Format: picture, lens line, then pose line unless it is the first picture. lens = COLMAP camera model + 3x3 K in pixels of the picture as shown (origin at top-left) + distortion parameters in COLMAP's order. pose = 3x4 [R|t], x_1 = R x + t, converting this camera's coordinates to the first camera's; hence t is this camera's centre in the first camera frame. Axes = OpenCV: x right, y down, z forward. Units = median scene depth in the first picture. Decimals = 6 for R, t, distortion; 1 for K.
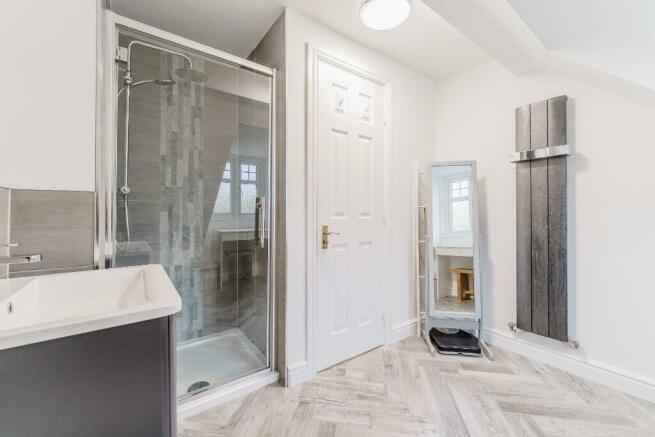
lens RADIAL K [[267.4, 0, 318.6], [0, 267.4, 211.3], [0, 0, 1]] dist [0.000774, 0.000060]
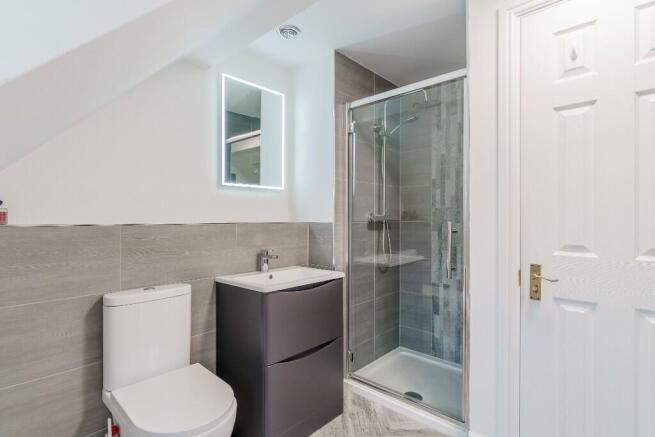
lens RADIAL K [[327.8, 0, 327.5], [0, 327.8, 218.5], [0, 0, 1]] dist [-0.000797, -0.000235]
pose [[0.204807, -0.000022, -0.978802, 0.617220], [0.006844, 0.999976, 0.001409, -0.054951], [0.978779, -0.006988, 0.204802, 0.306441]]
